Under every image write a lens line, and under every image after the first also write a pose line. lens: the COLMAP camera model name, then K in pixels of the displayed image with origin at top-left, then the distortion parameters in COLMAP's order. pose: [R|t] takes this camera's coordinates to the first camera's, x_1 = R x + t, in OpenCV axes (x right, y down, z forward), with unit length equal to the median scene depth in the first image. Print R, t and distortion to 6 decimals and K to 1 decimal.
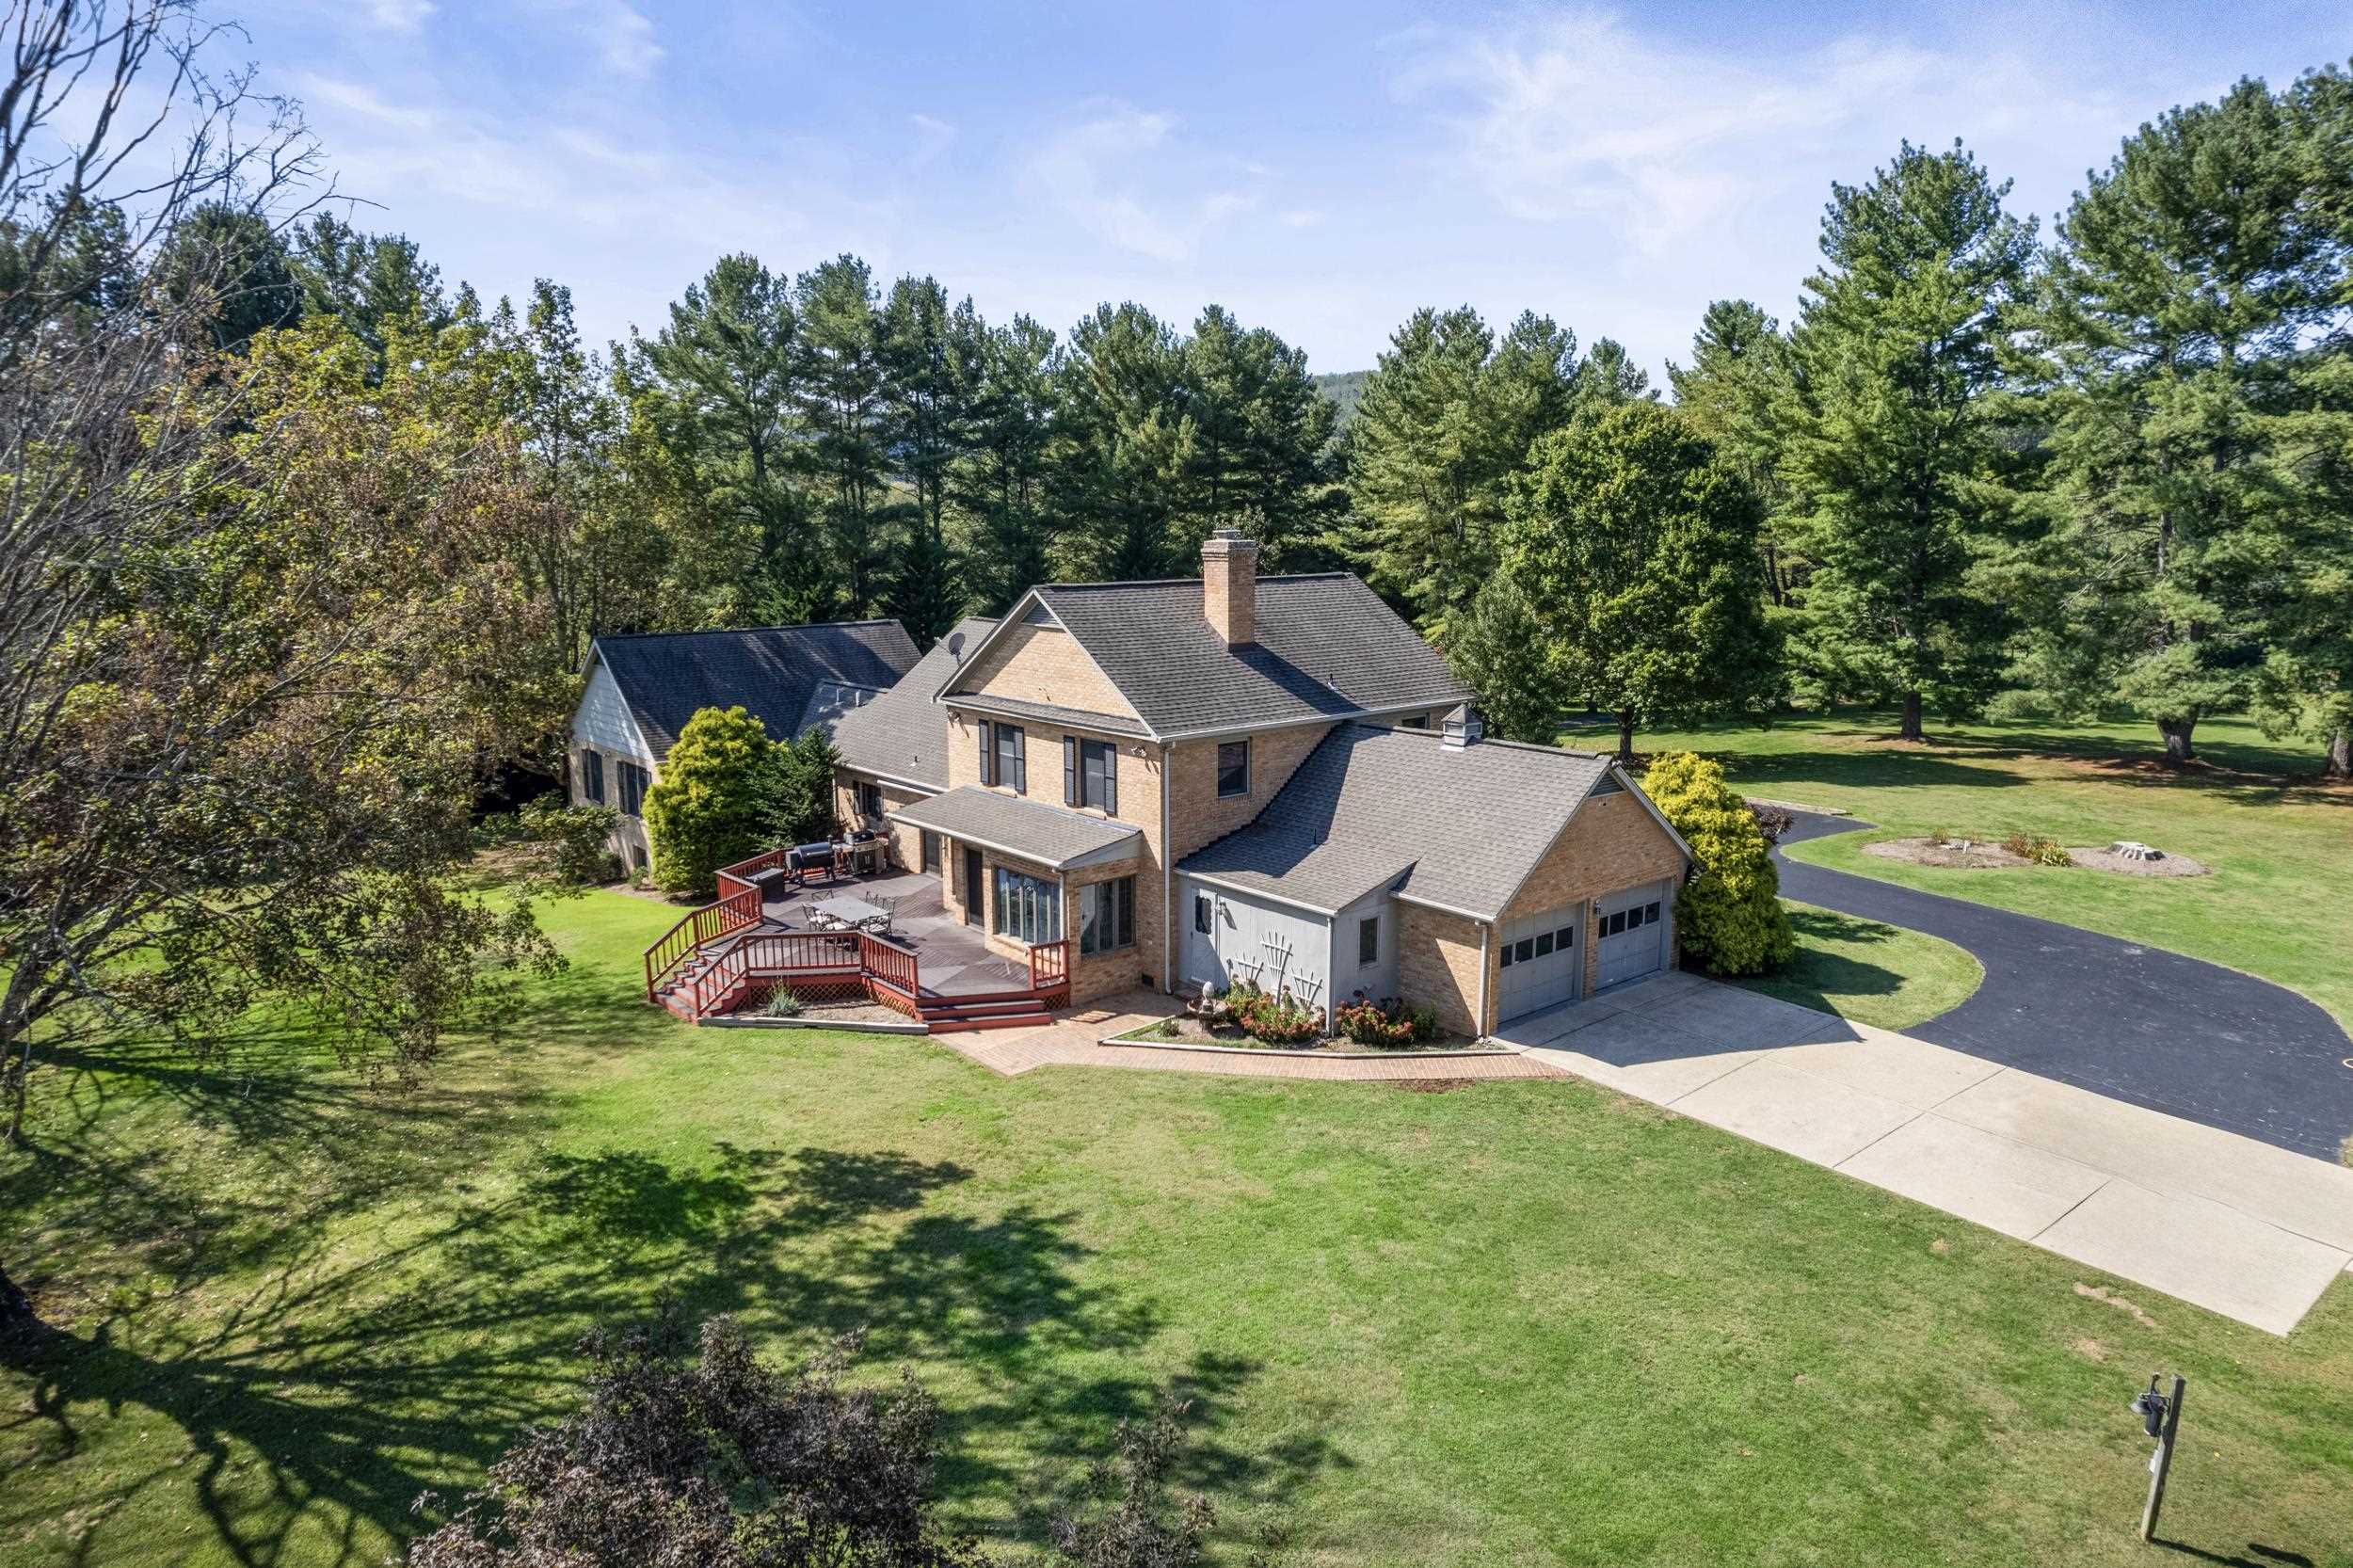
lens RADIAL K [[1530.3, 0, 1176.5], [0, 1530.3, 784.0], [0, 0, 1]] dist [-0.072360, 0.062777]
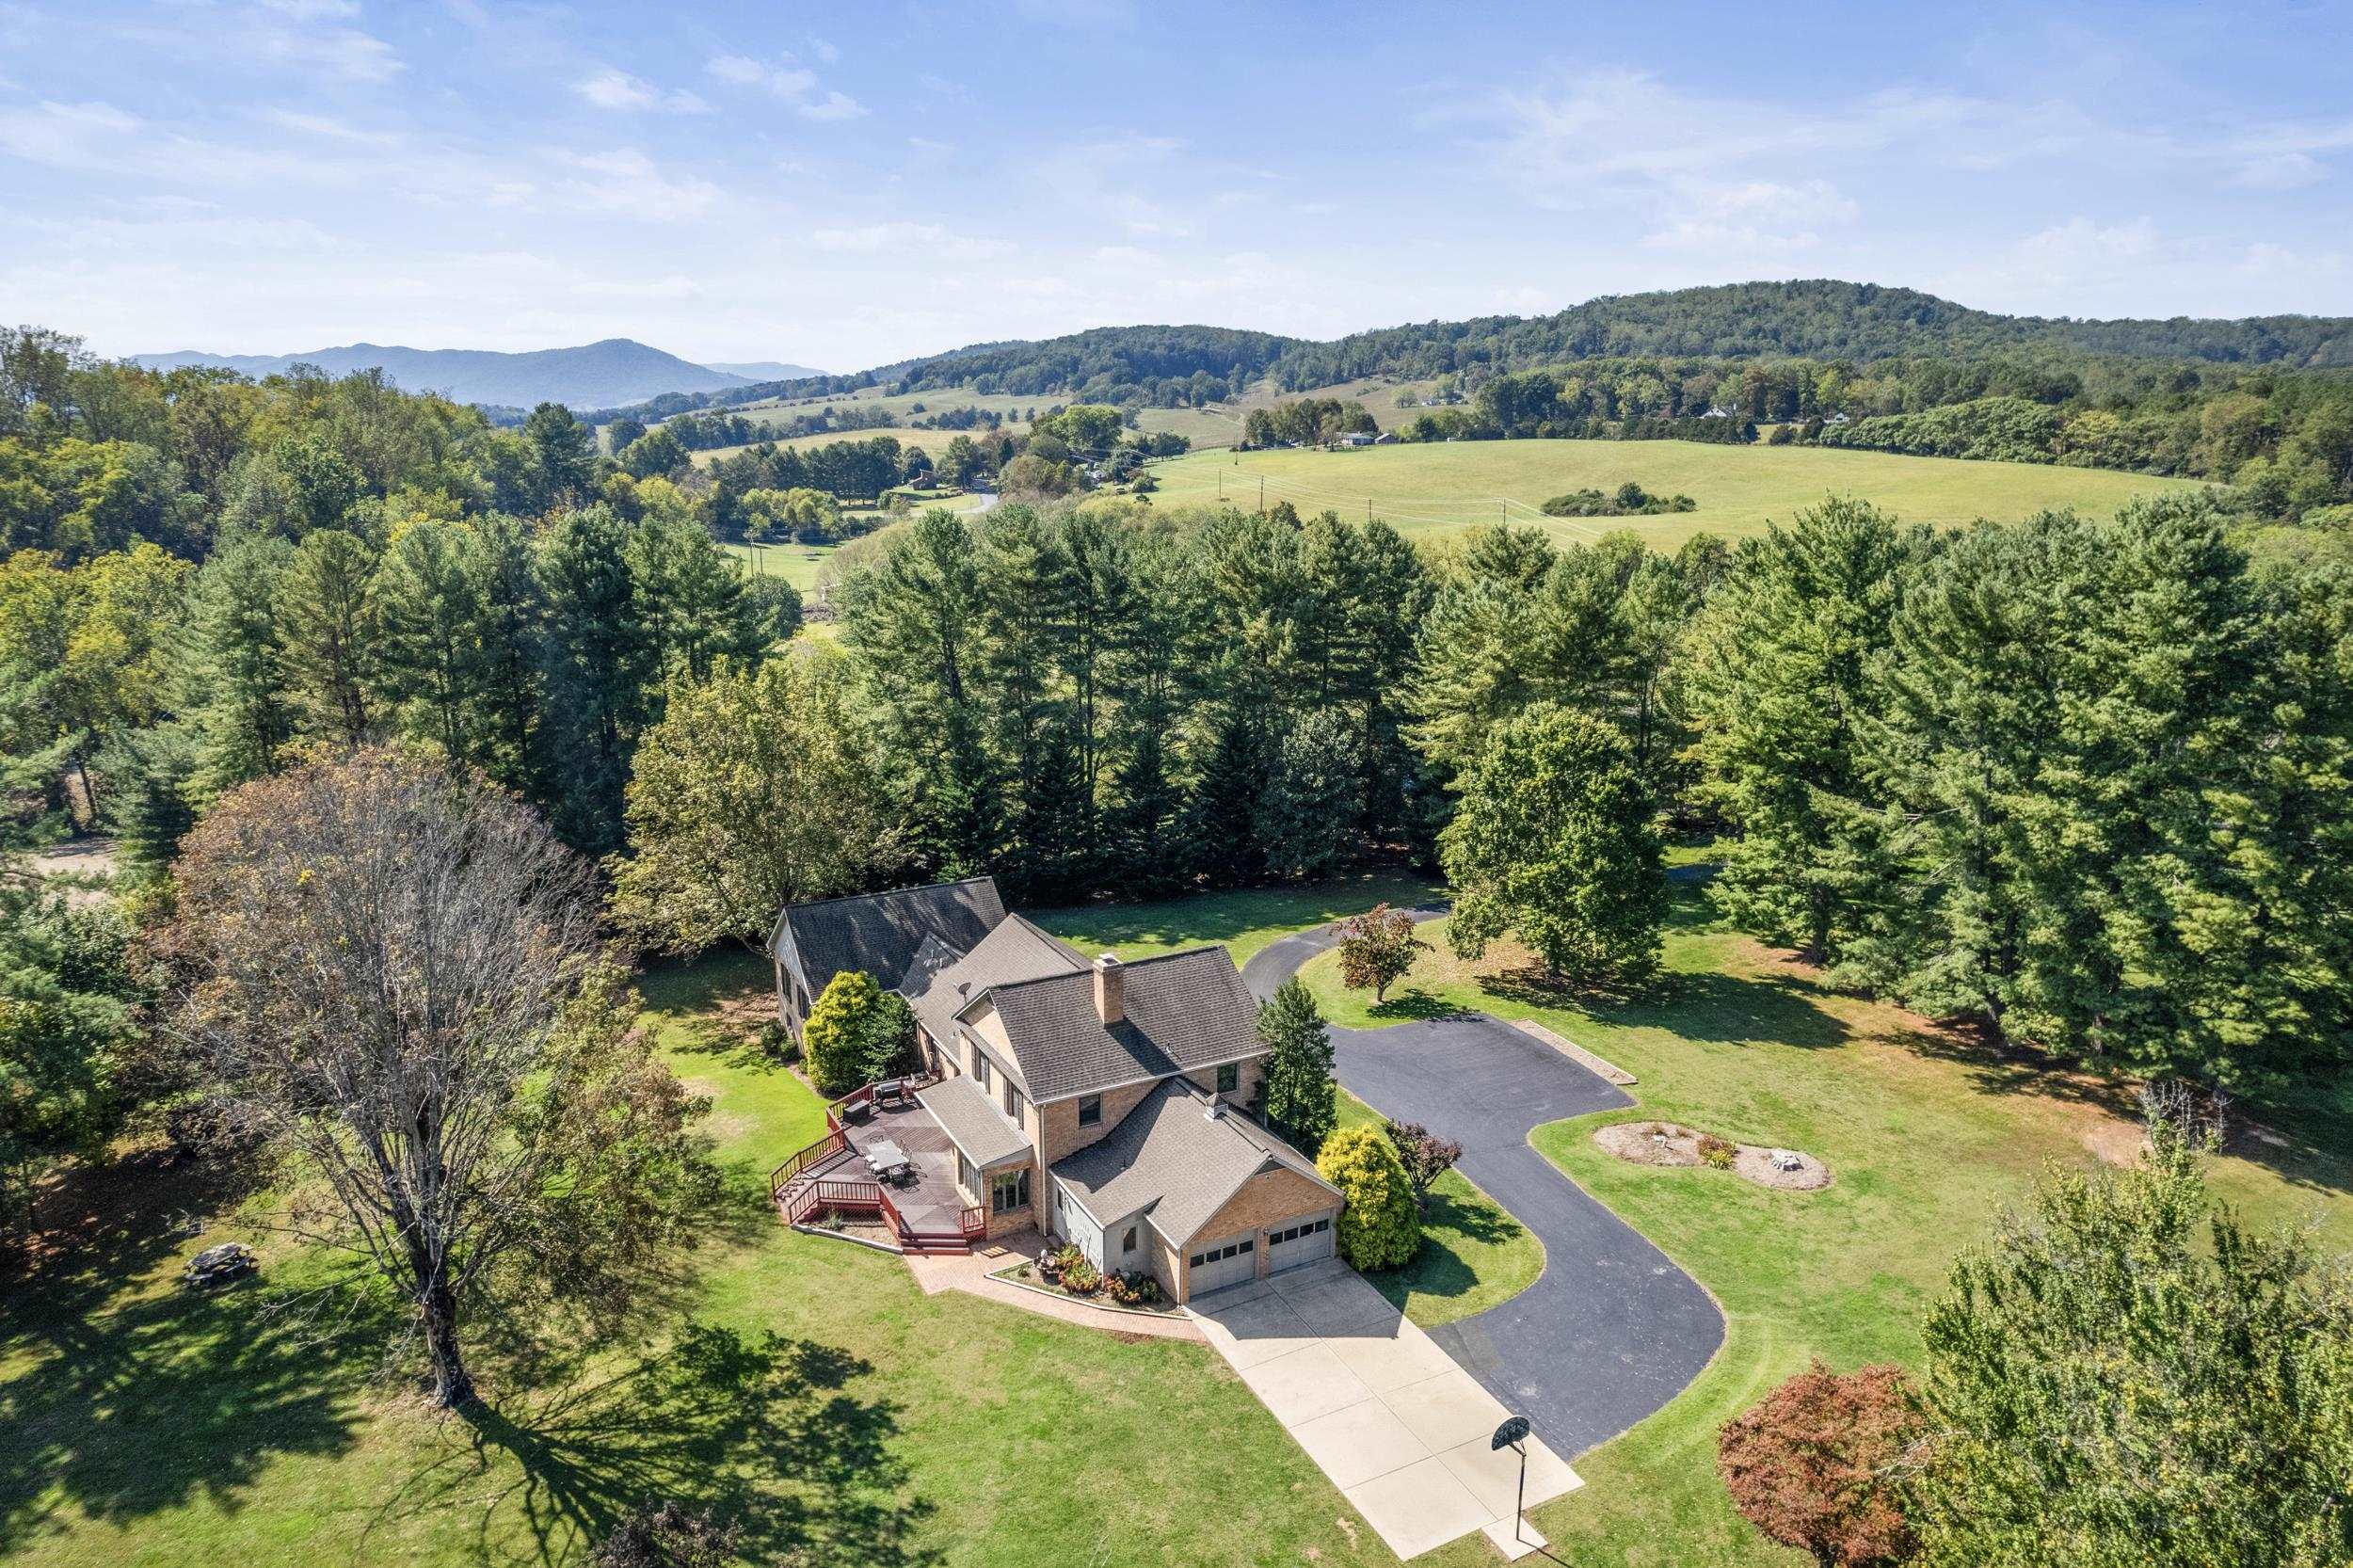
lens RADIAL K [[1530.3, 0, 1176.5], [0, 1530.3, 784.0], [0, 0, 1]] dist [-0.072360, 0.062777]
pose [[0.977513, 0.056102, -0.203275, 0.449666], [-0.042137, 0.996486, 0.072391, -0.492341], [0.206622, -0.062198, 0.976442, -0.610297]]
